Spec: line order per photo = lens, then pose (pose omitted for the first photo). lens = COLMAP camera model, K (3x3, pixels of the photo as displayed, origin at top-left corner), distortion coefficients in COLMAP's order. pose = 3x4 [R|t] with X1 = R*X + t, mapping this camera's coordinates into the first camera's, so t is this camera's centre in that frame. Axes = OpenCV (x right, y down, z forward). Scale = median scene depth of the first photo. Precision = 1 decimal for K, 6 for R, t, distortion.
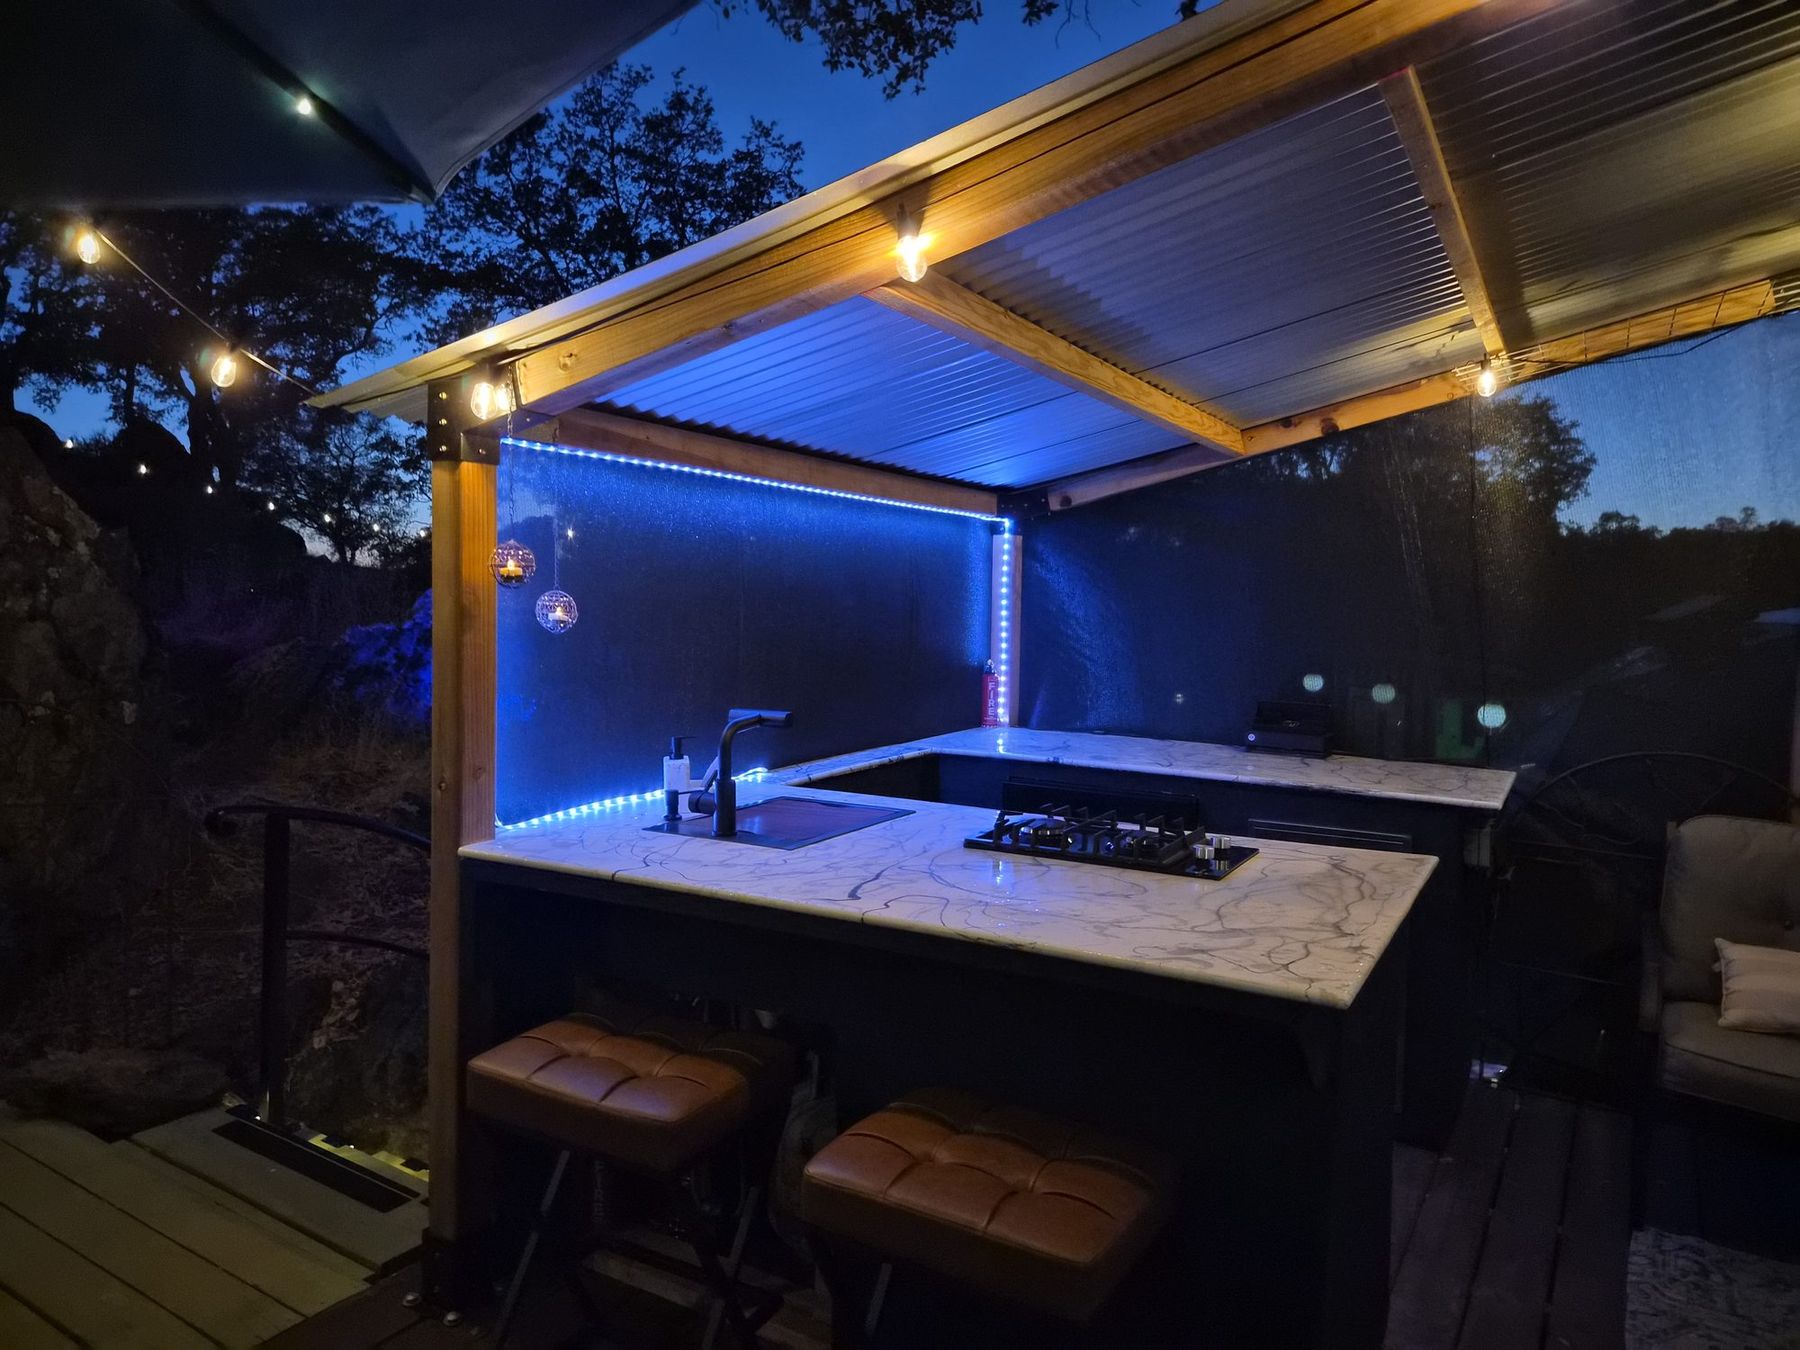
lens RADIAL K [[709.8, 0, 900.0], [0, 709.8, 675.0], [0, 0, 1]] dist [-0.002497, -0.000232]
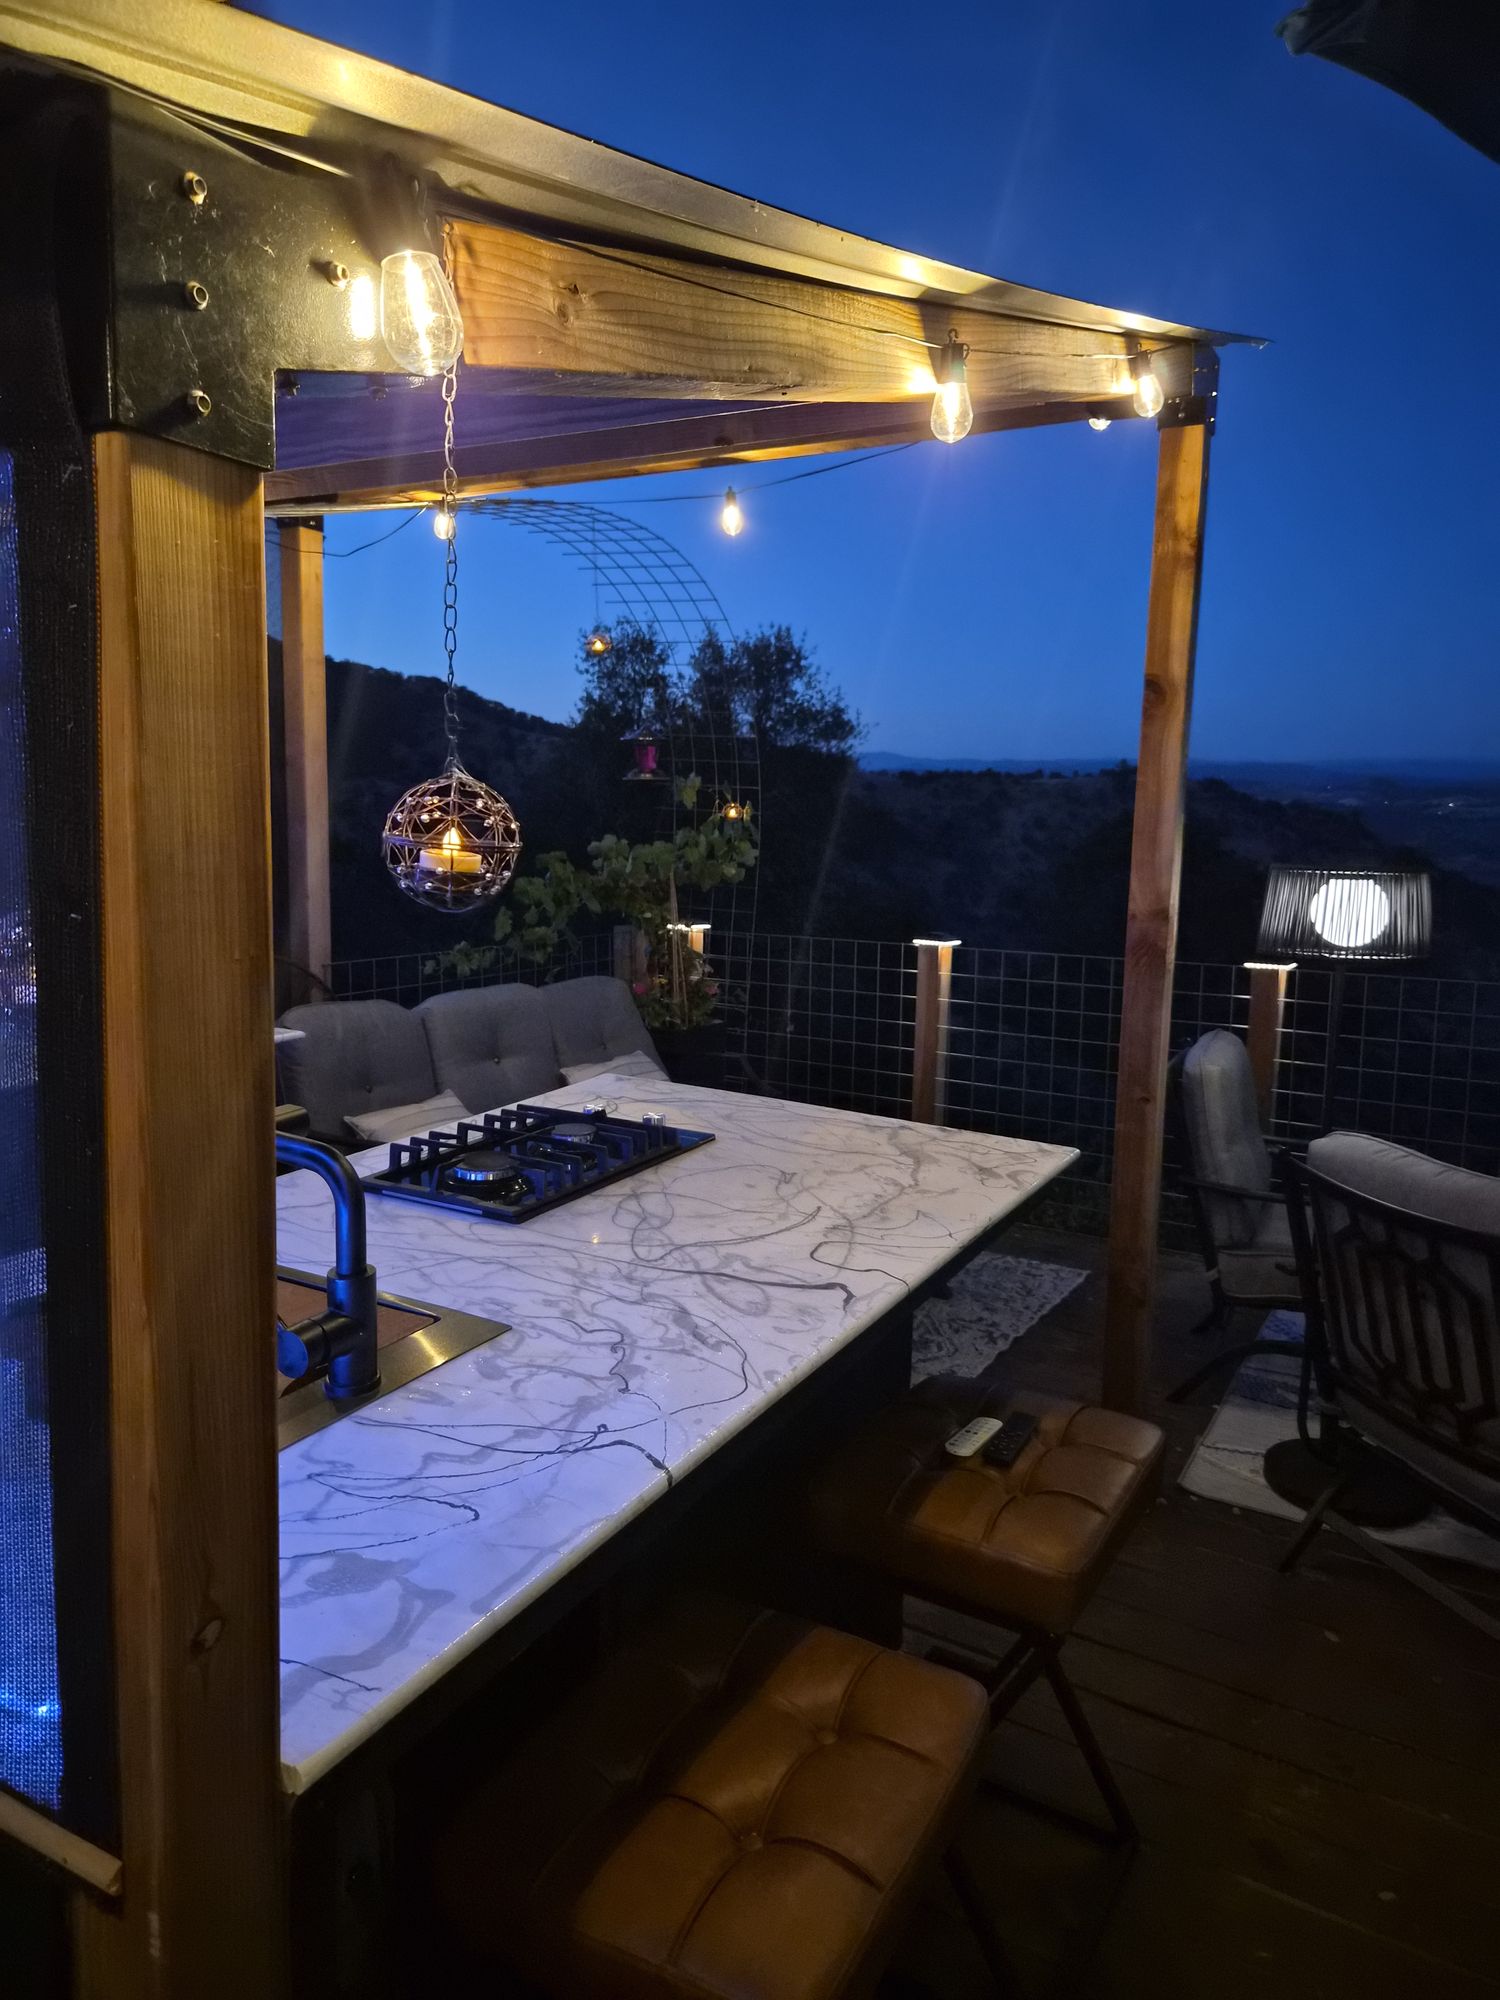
lens RADIAL K [[1306.2, 0, 750.0], [0, 1306.2, 1000.0], [0, 0, 1]] dist [-0.001450, -0.000006]
pose [[0.134002, -0.167444, 0.976732, -1.205646], [0.012418, 0.985828, 0.167300, -0.136441], [-0.990903, -0.010290, 0.134182, 0.953925]]
